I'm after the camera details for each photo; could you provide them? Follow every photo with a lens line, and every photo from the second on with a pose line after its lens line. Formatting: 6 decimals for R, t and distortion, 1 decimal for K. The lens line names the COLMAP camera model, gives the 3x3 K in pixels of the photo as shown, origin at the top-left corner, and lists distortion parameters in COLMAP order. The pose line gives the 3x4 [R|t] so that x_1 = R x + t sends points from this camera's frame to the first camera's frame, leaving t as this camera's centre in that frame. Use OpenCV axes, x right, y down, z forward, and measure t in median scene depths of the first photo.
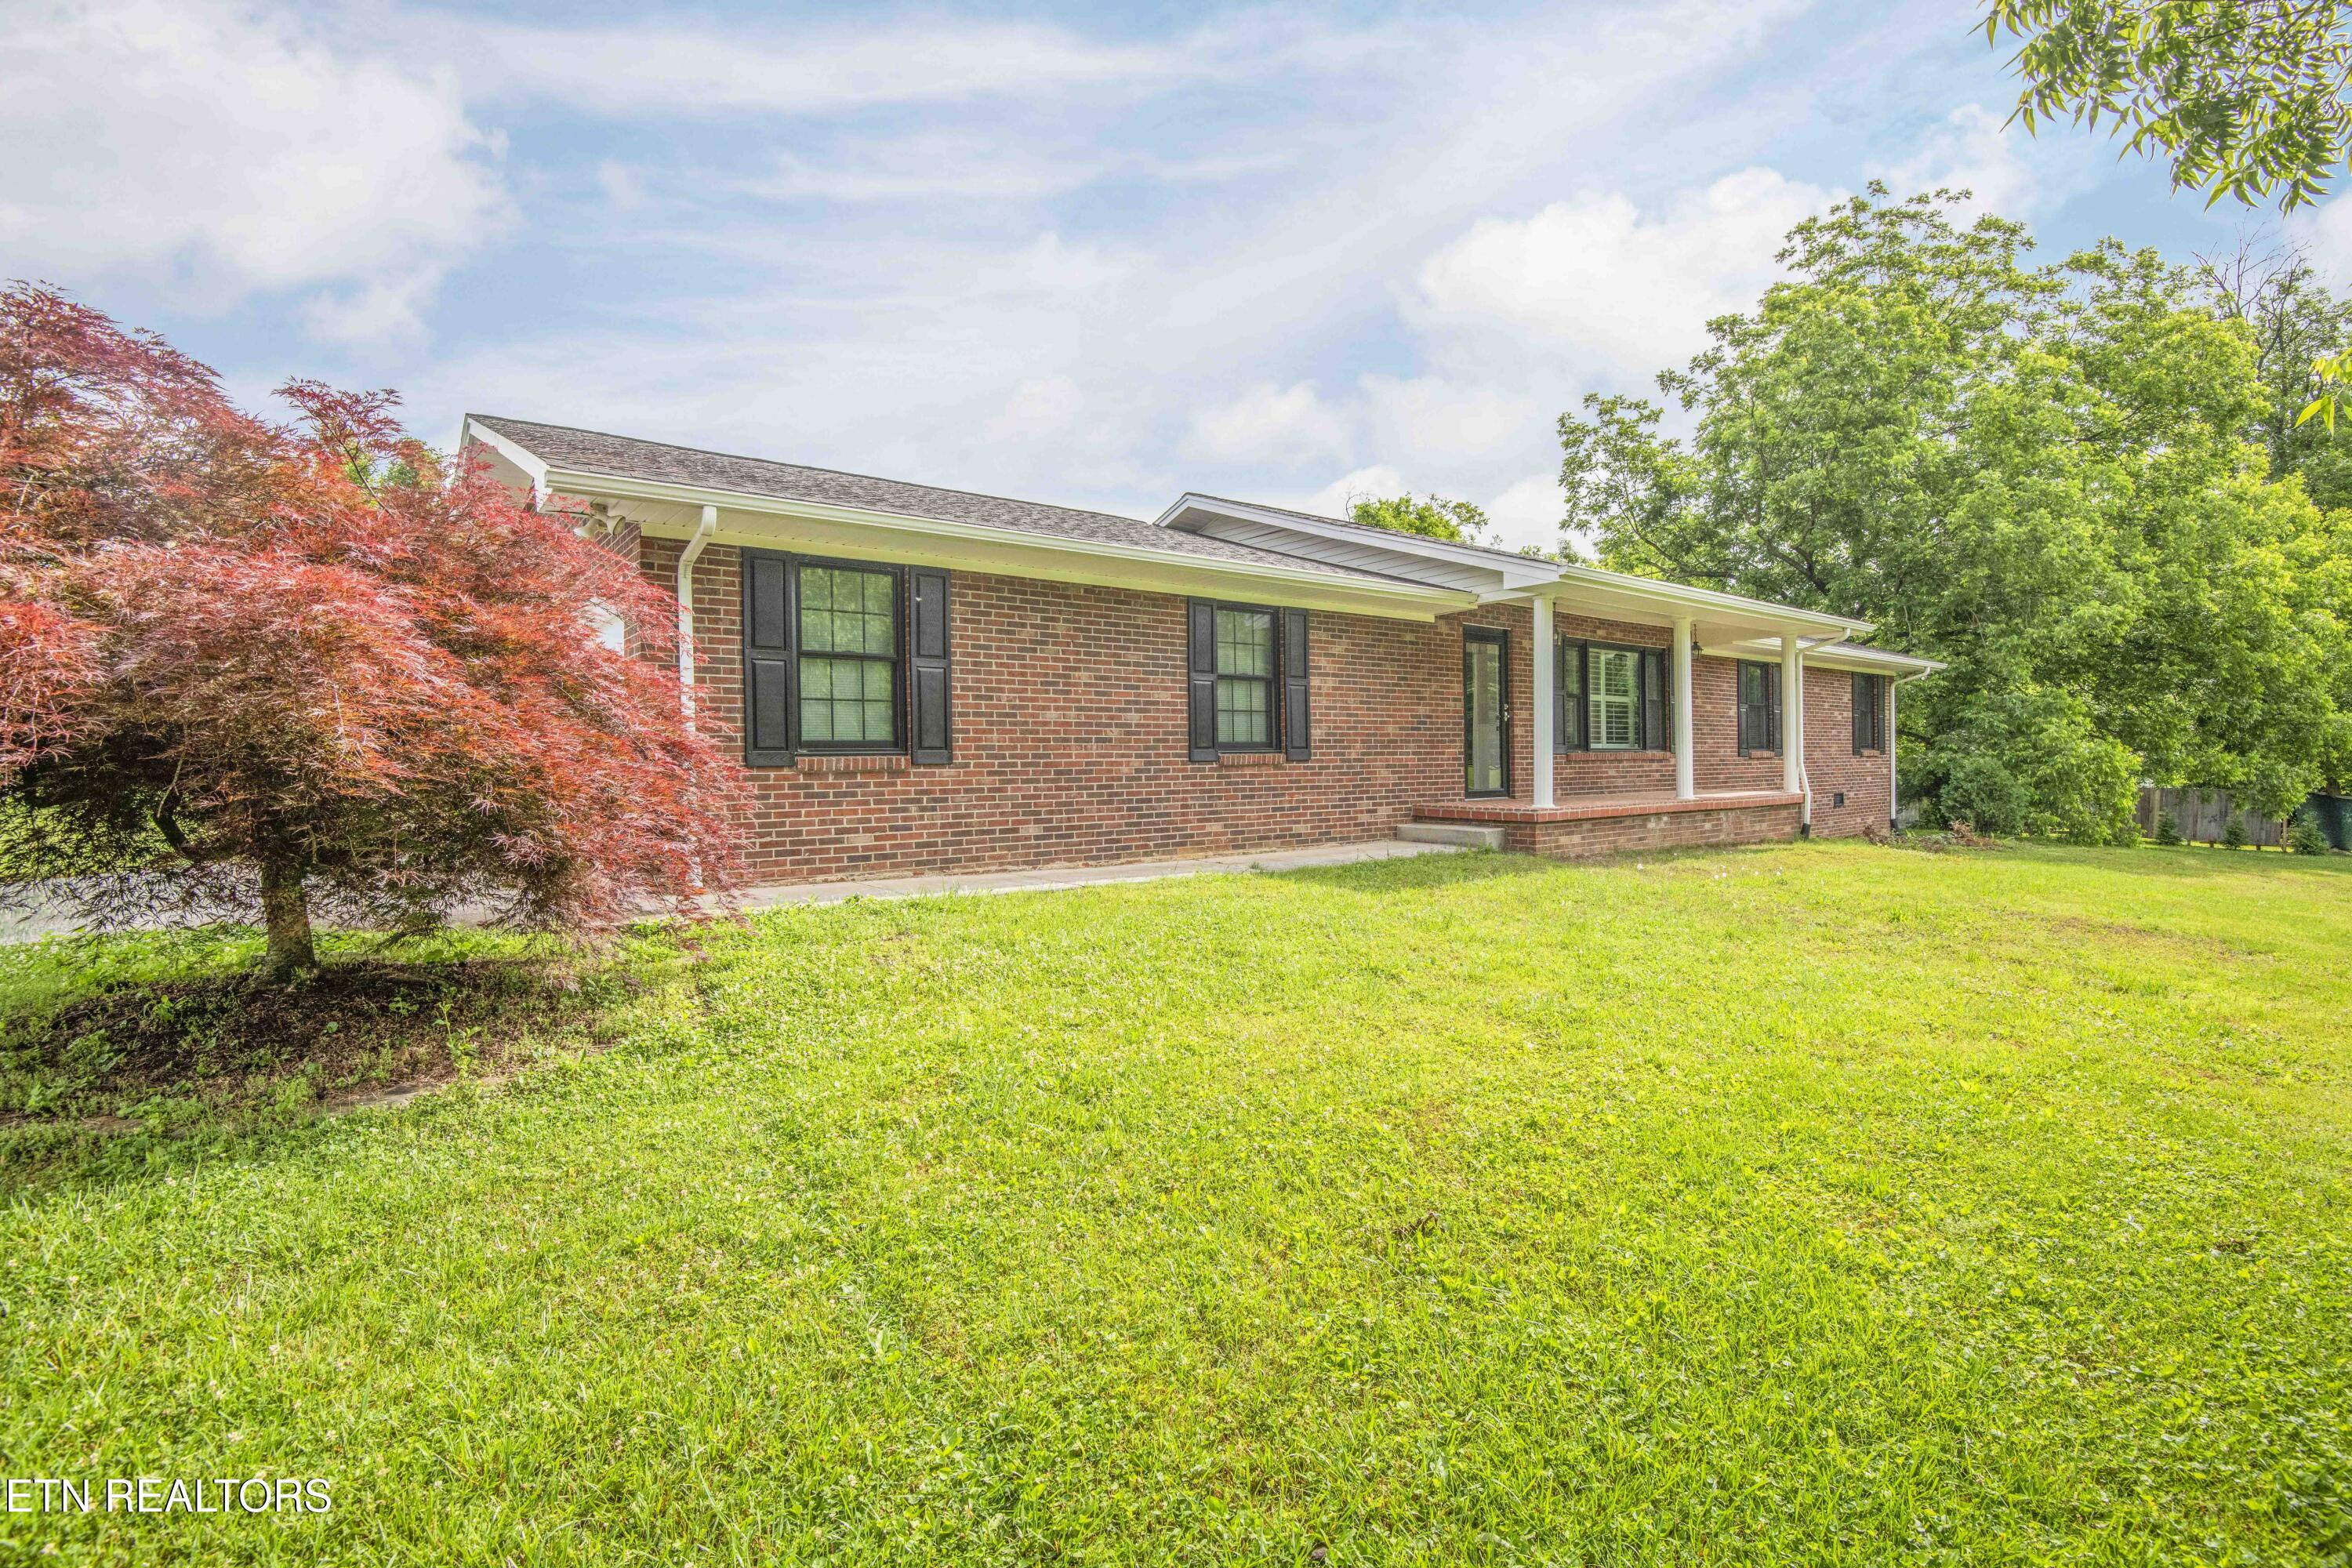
lens RADIAL K [[1076.9, 0, 1176.0], [0, 1076.9, 784.0], [0, 0, 1]] dist [-0.019206, -0.012784]
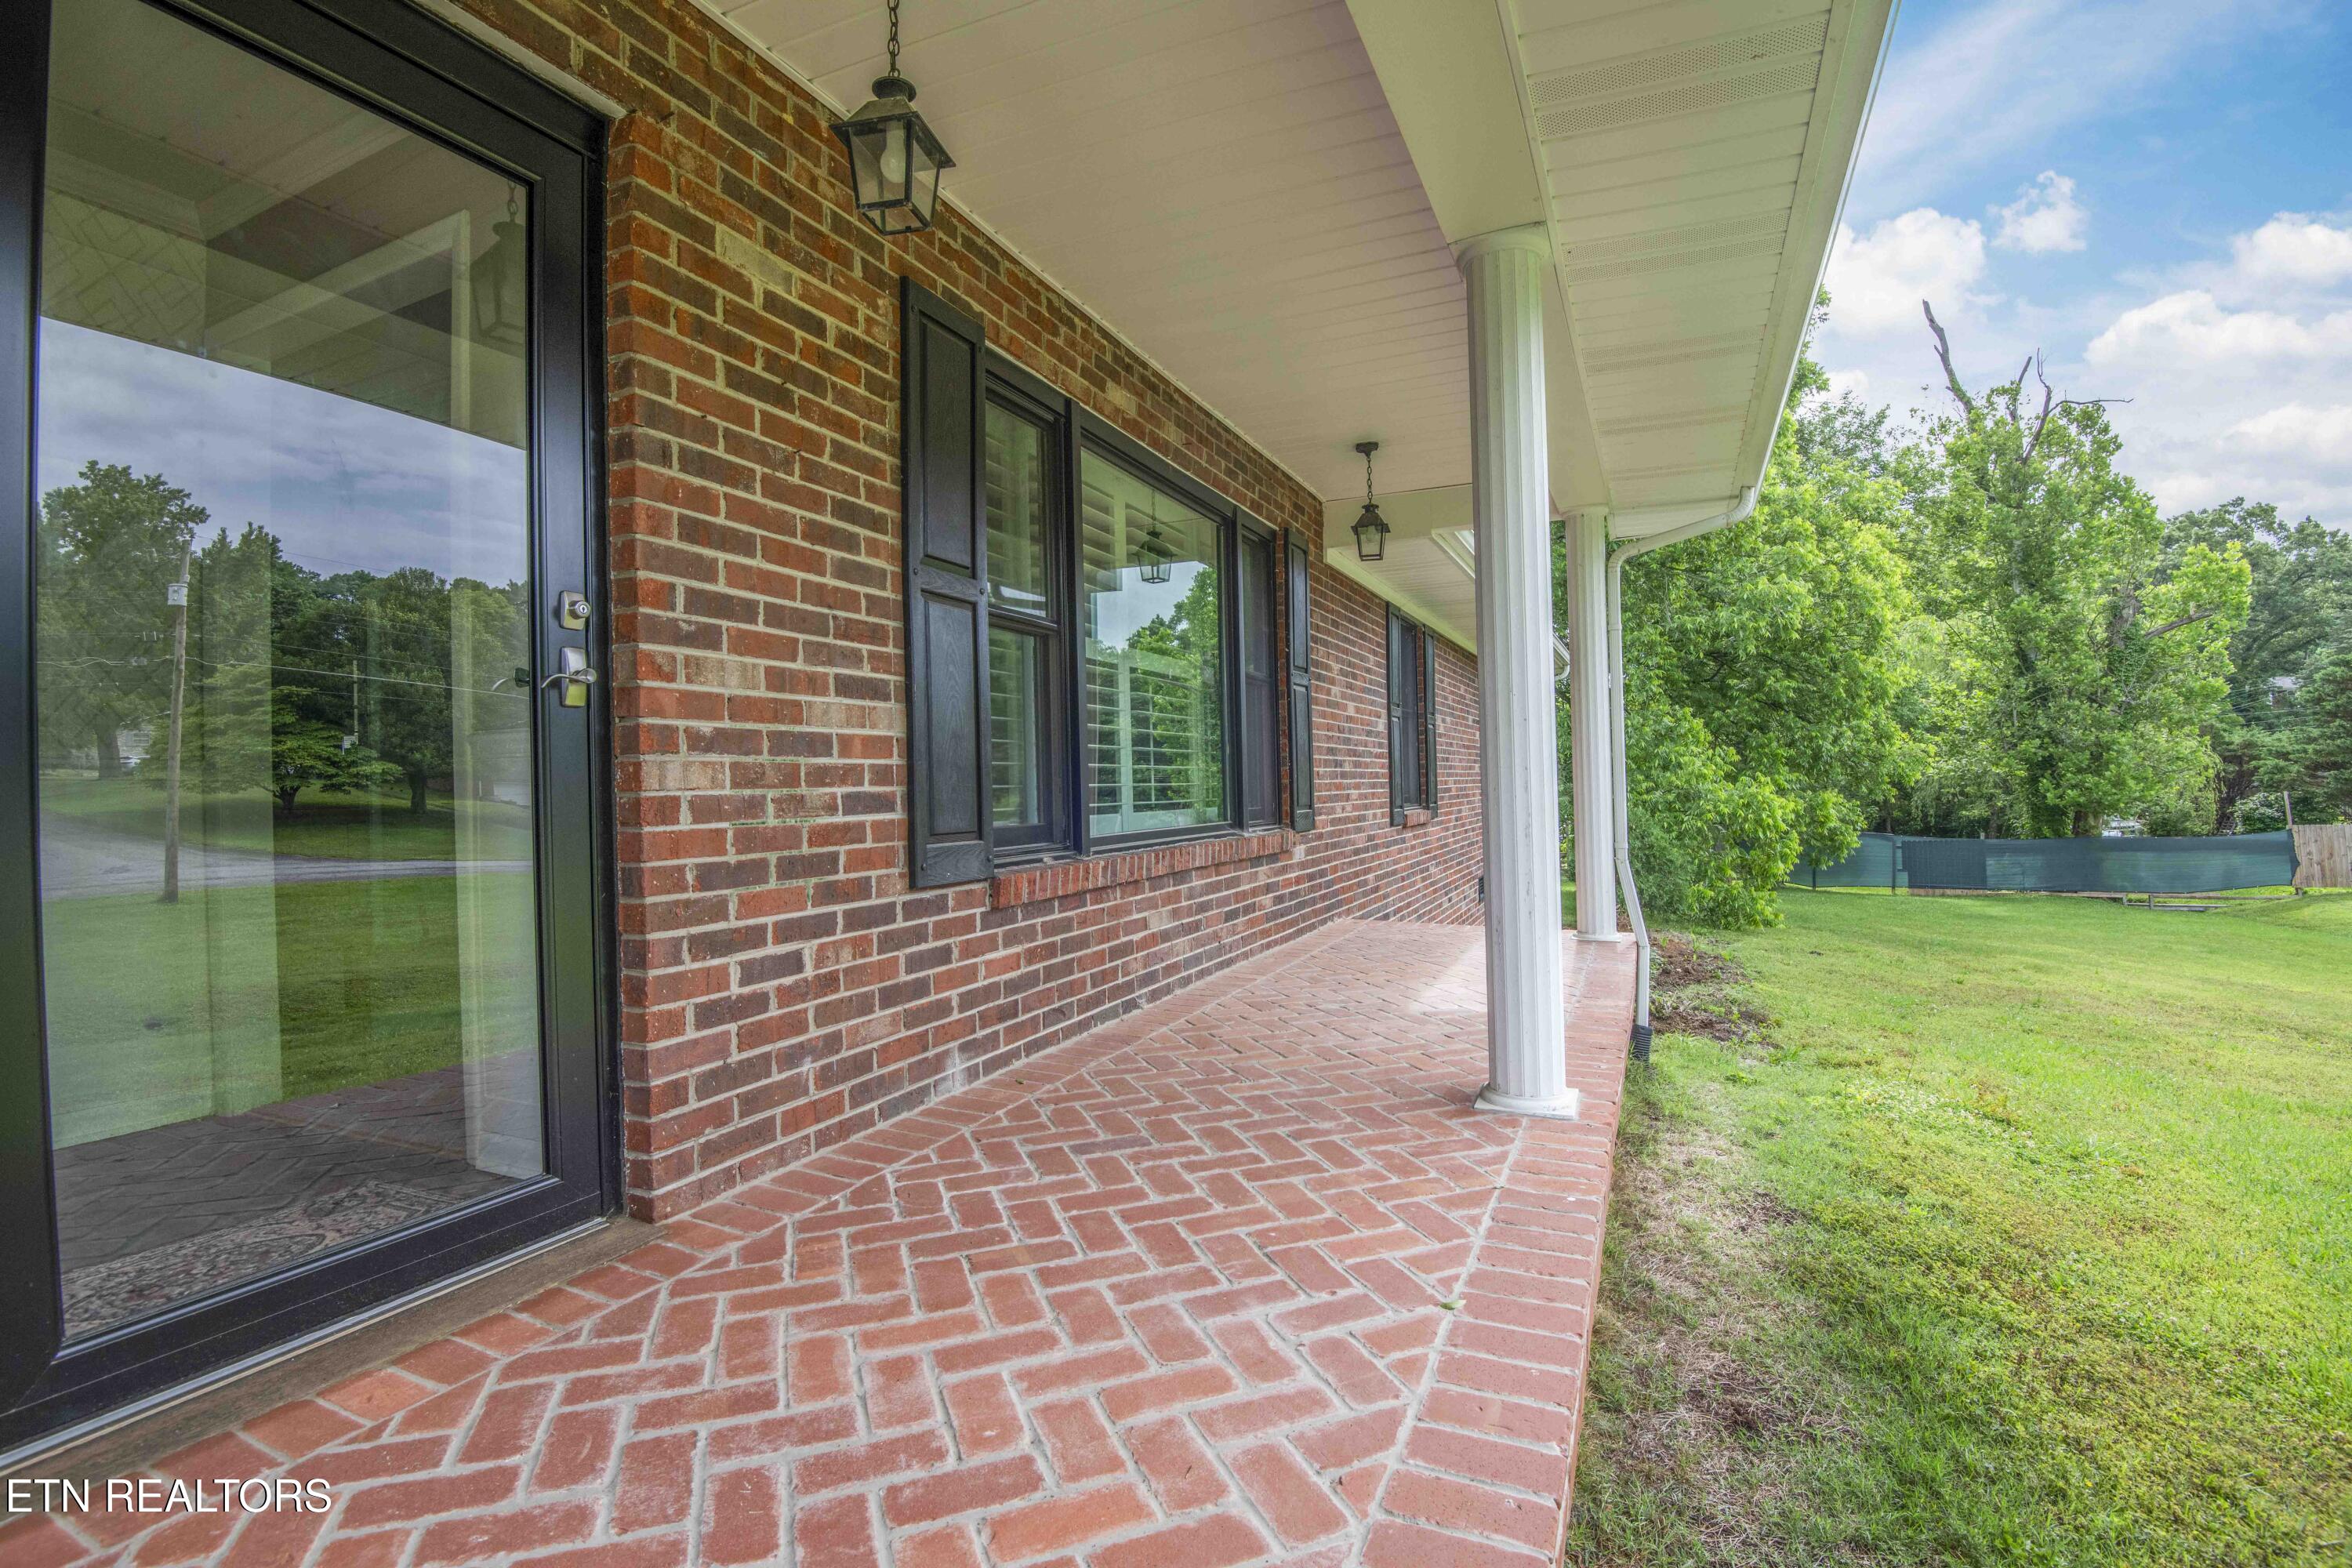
lens RADIAL K [[1076.9, 0, 1176.0], [0, 1076.9, 784.0], [0, 0, 1]] dist [-0.019206, -0.012784]
pose [[0.880881, -0.004994, 0.473311, 0.277666], [0.017422, 0.999609, -0.021877, -0.039184], [-0.473017, 0.027517, 0.880624, 0.748241]]
